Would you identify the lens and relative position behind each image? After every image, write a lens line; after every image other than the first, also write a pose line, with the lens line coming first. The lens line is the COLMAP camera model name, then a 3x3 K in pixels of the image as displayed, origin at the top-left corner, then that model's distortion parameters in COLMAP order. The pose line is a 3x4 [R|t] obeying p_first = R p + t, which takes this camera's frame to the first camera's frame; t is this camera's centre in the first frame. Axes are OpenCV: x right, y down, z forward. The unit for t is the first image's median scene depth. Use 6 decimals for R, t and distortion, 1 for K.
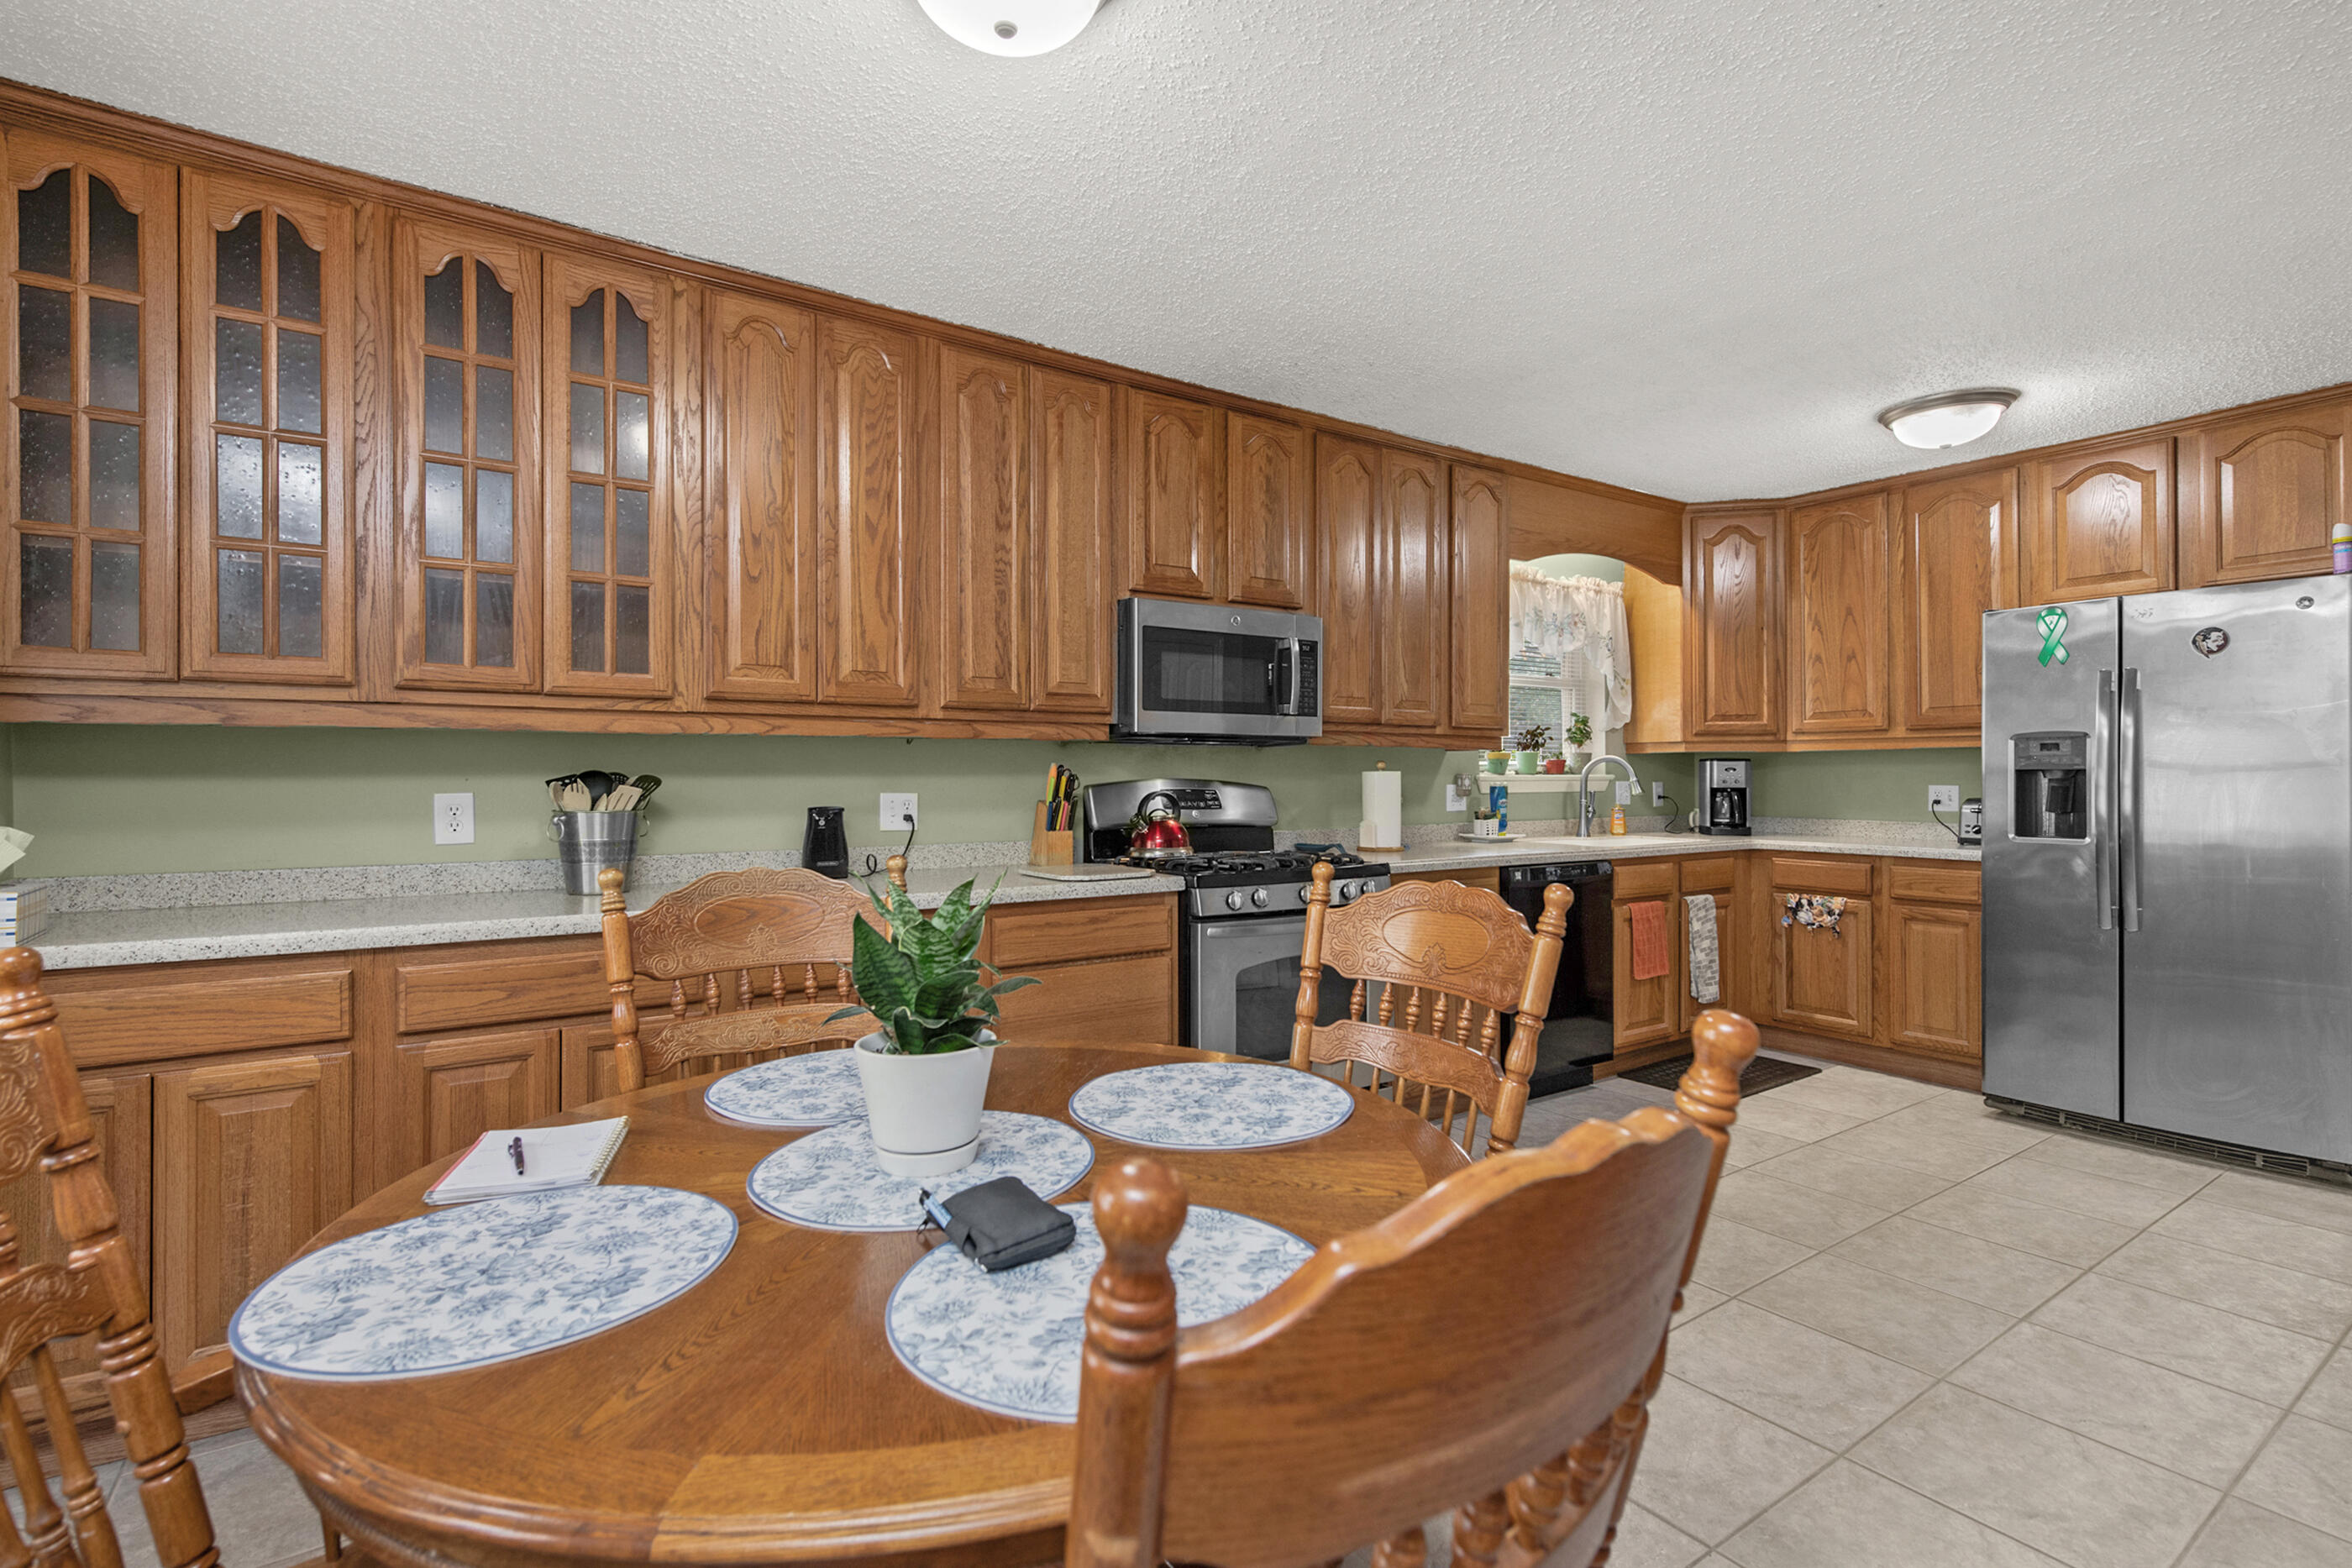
lens RADIAL K [[1087.5, 0, 1175.9], [0, 1087.5, 770.0], [0, 0, 1]] dist [-0.002148, -0.000832]
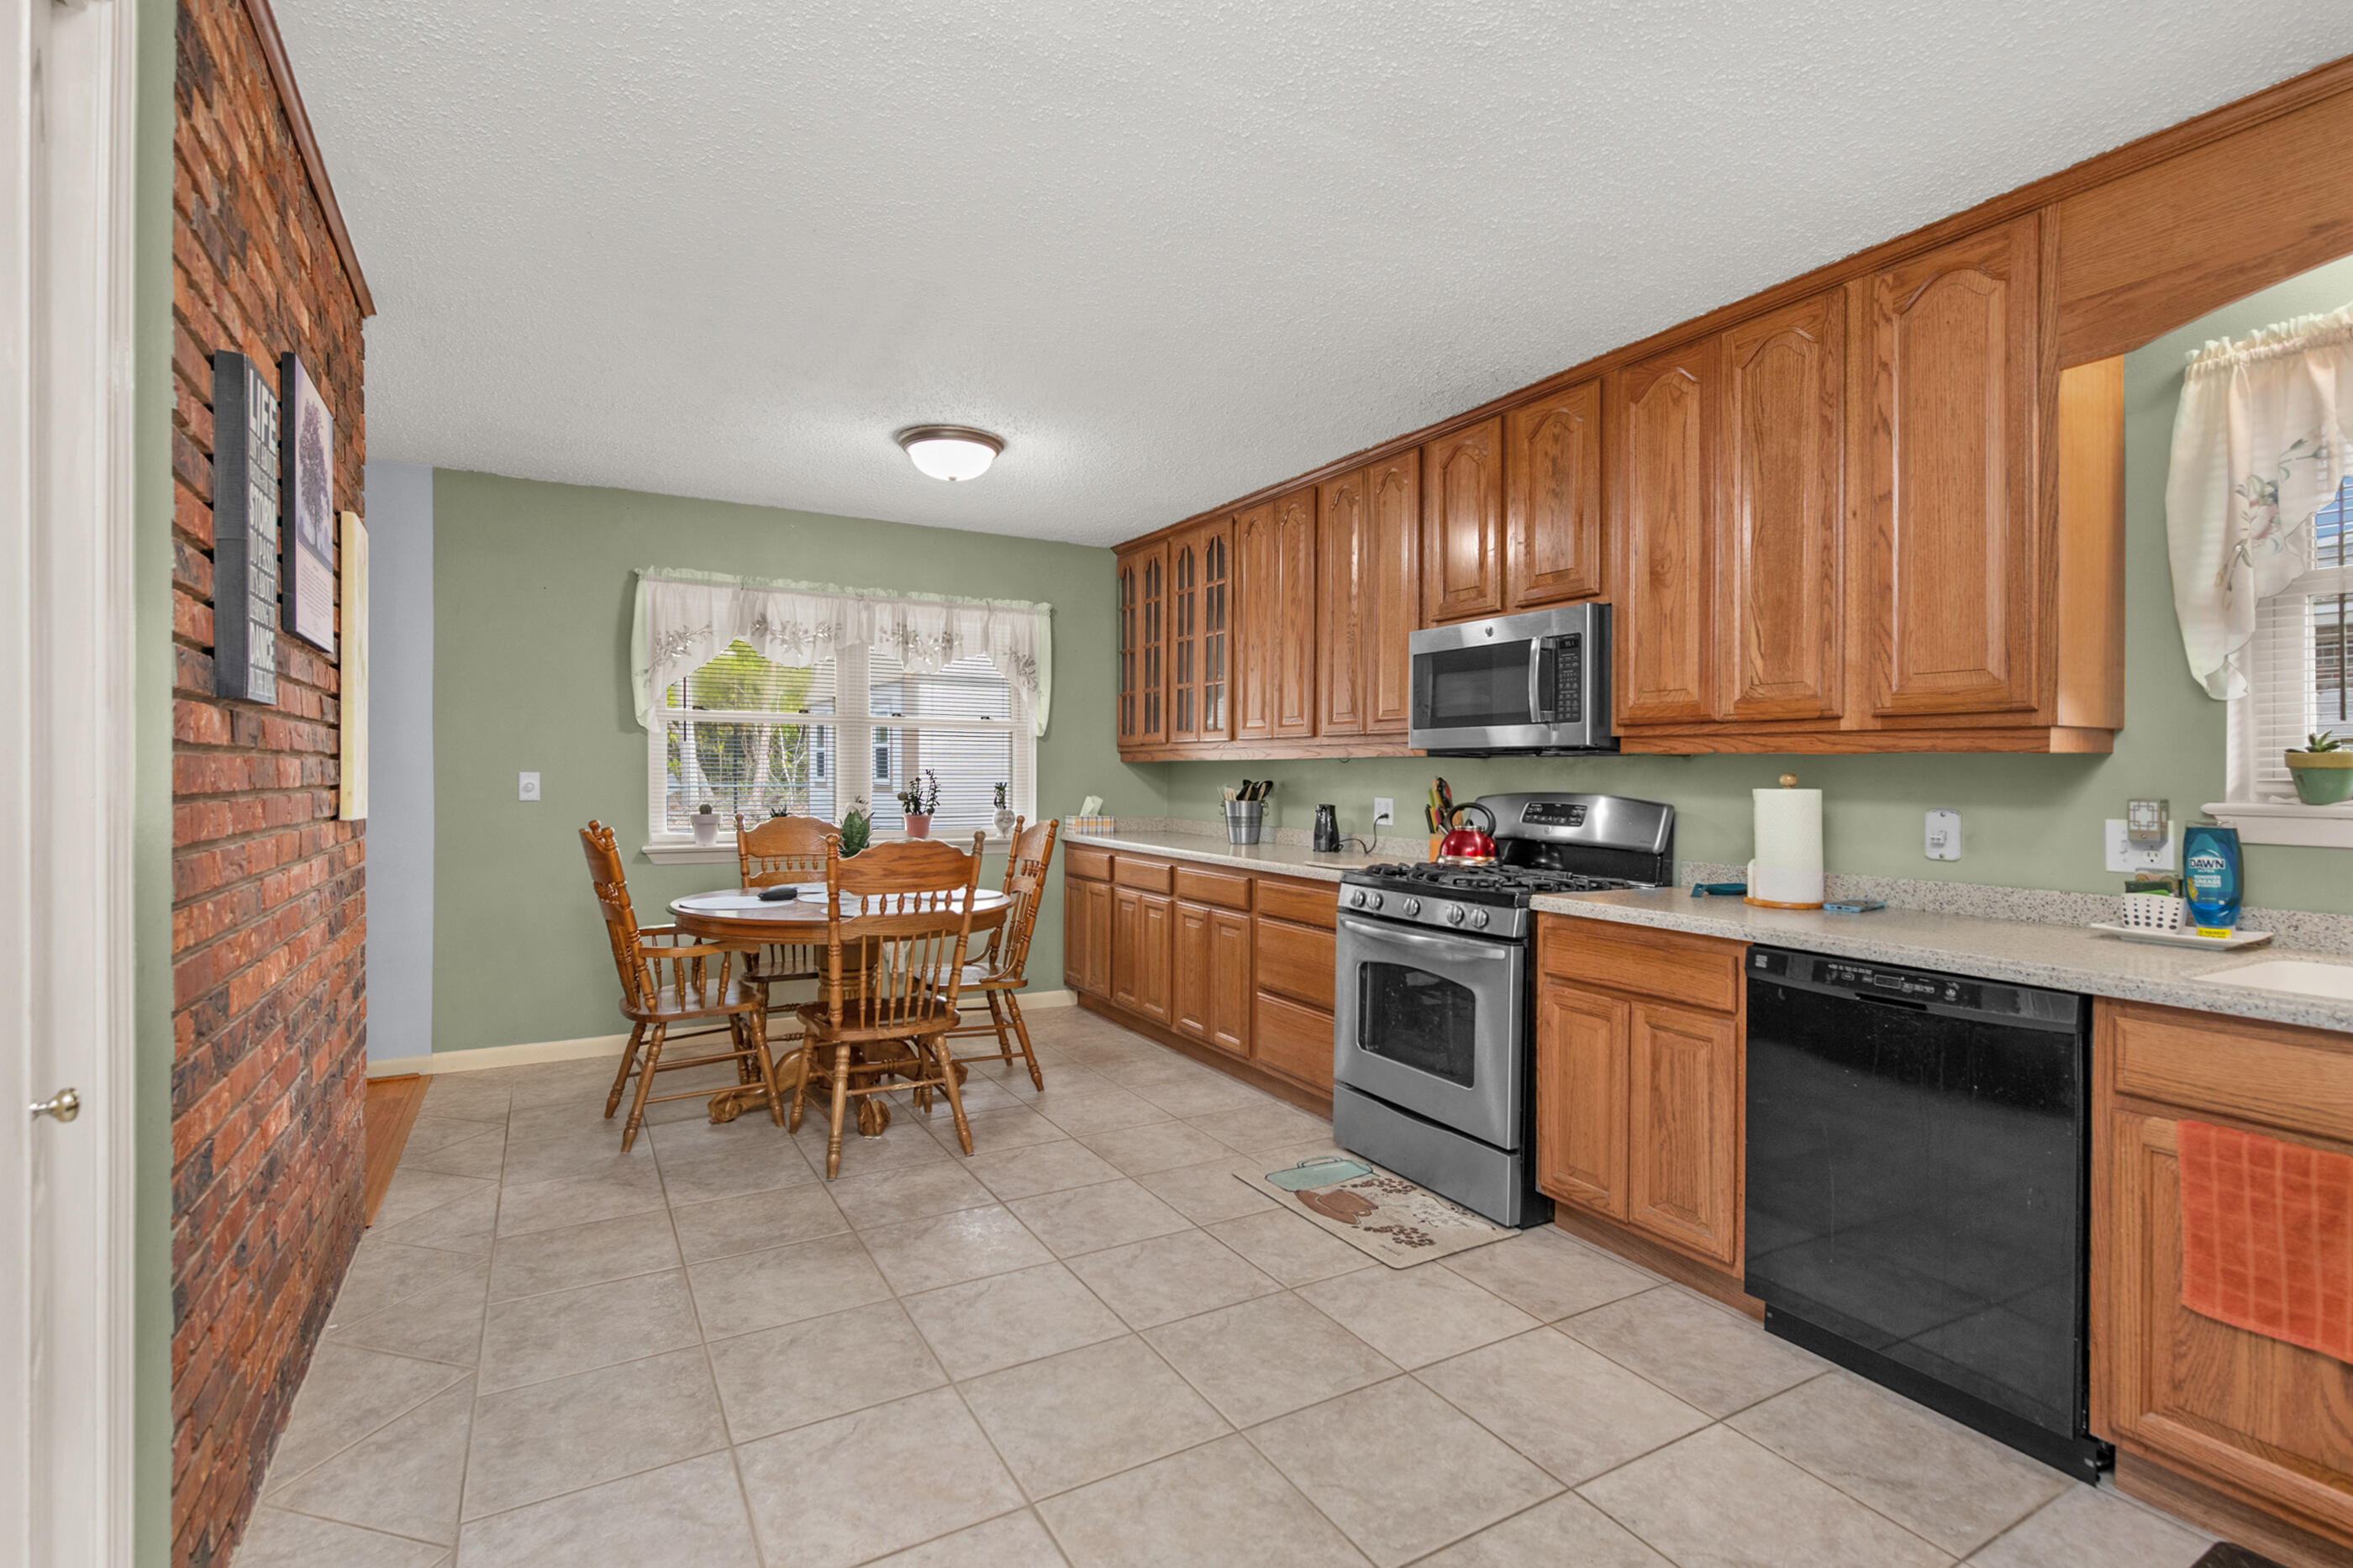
lens RADIAL K [[1088.0, 0, 1176.1], [0, 1088.0, 777.8], [0, 0, 1]] dist [-0.002148, -0.000832]
pose [[-0.079739, 0.004456, -0.996806, 1.211981], [-0.006142, 0.999969, 0.004962, -0.009287], [0.996797, 0.006518, -0.079709, 0.915252]]
